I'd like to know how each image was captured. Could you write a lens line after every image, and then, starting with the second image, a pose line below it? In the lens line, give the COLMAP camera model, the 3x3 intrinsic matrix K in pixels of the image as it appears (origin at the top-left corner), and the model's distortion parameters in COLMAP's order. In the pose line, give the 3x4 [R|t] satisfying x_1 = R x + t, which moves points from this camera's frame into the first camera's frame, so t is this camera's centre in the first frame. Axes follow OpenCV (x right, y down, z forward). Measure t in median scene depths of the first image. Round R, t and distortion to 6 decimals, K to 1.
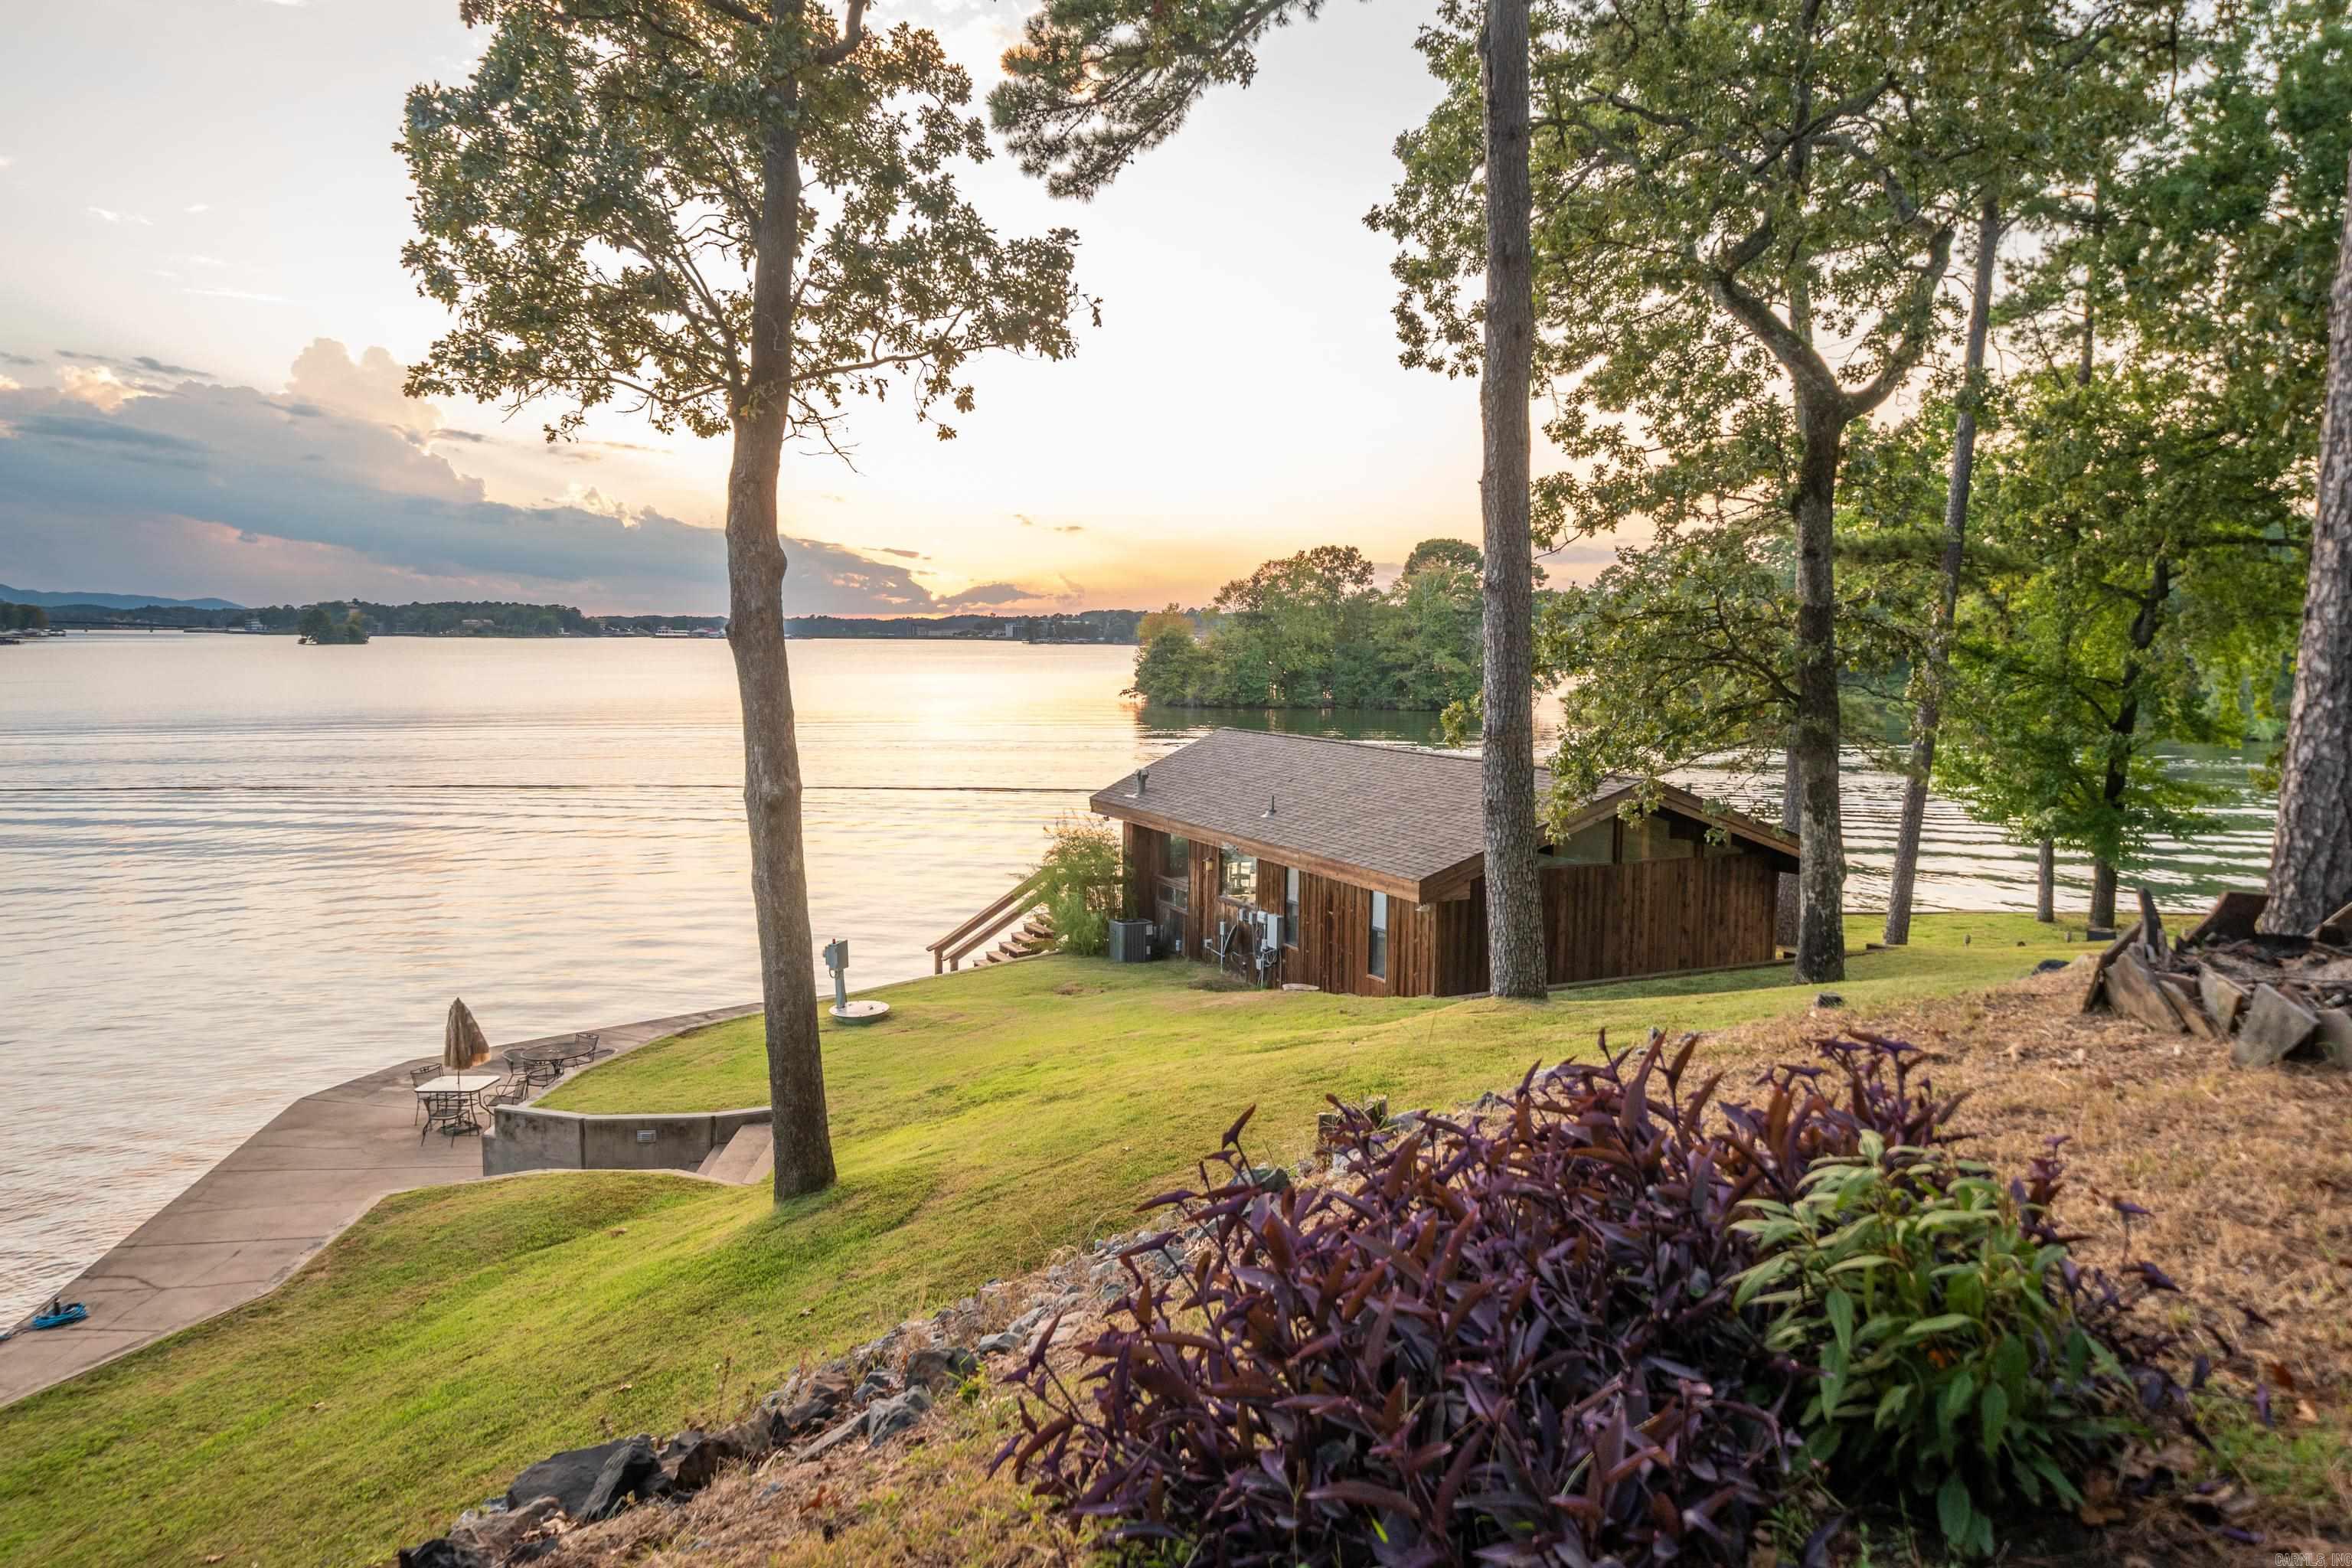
lens RADIAL K [[1610.2, 0, 1176.0], [0, 1610.2, 784.0], [0, 0, 1]] dist [0.004573, 0.002015]
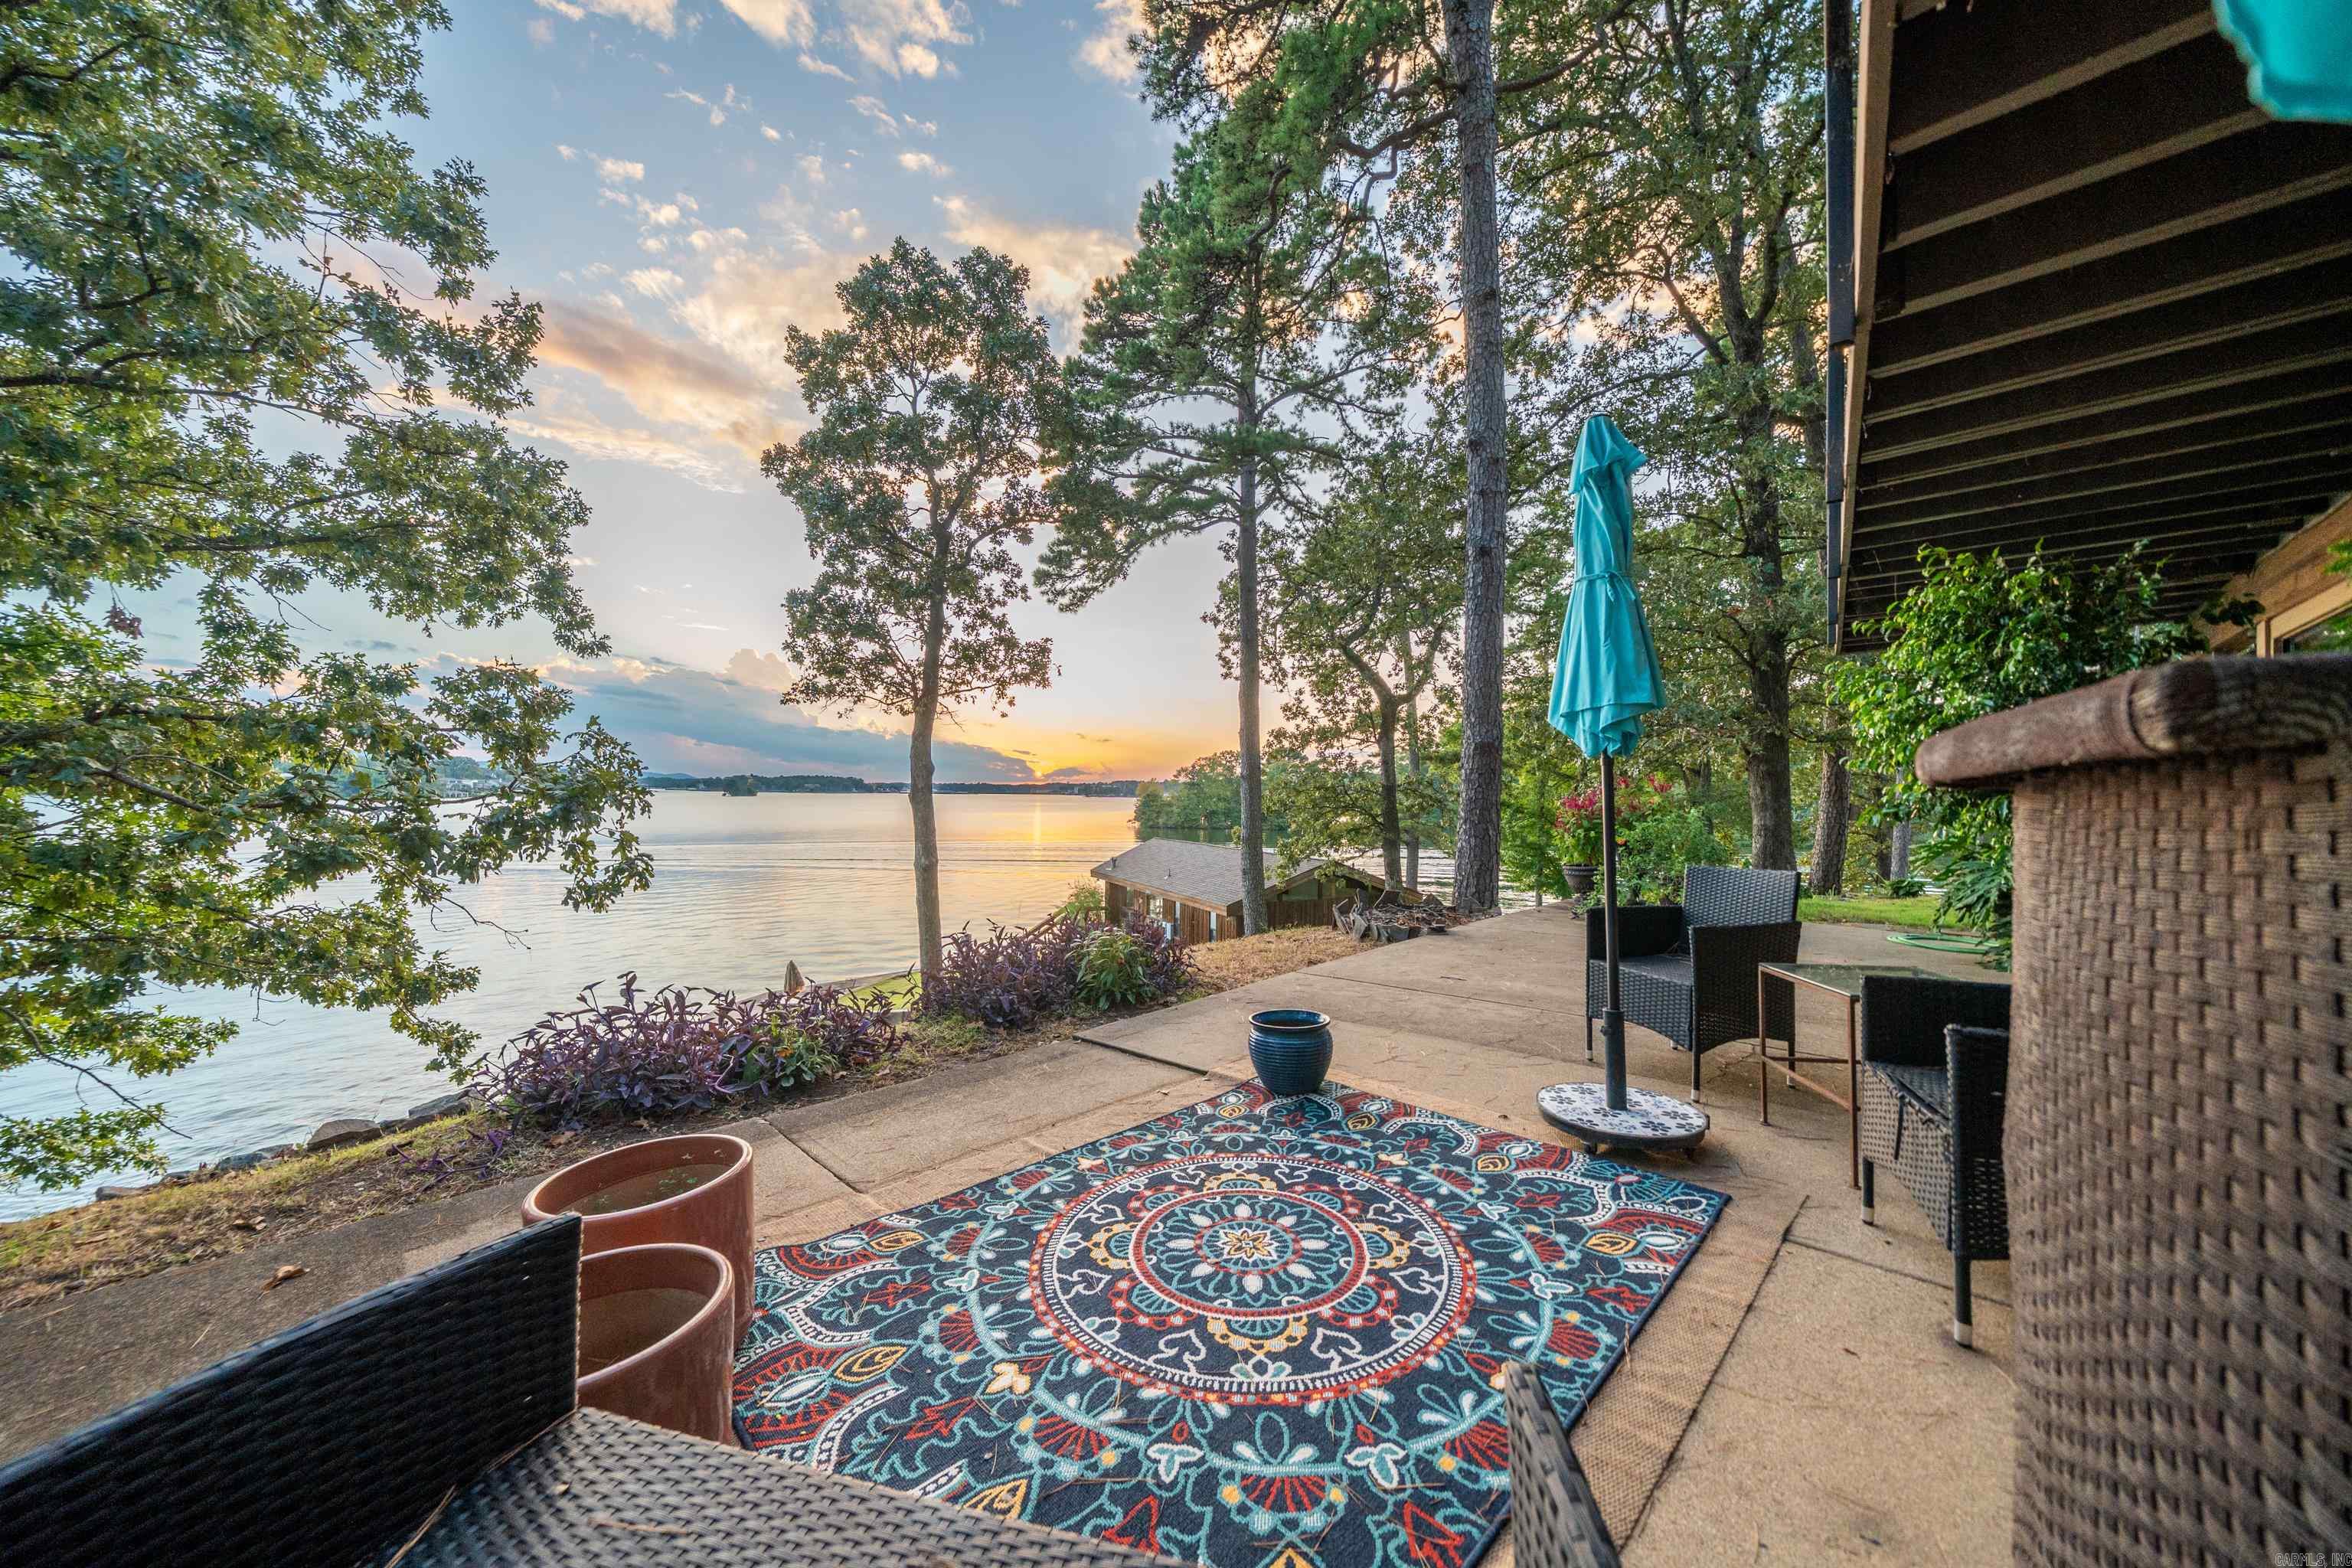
lens RADIAL K [[810.2, 0, 1176.0], [0, 810.2, 784.0], [0, 0, 1]] dist [-0.000341, -0.000015]
pose [[0.999895, 0.002480, 0.014287, 0.079304], [-0.001007, 0.994766, -0.102176, 0.008016], [-0.014466, 0.102151, 0.994664, -0.165559]]
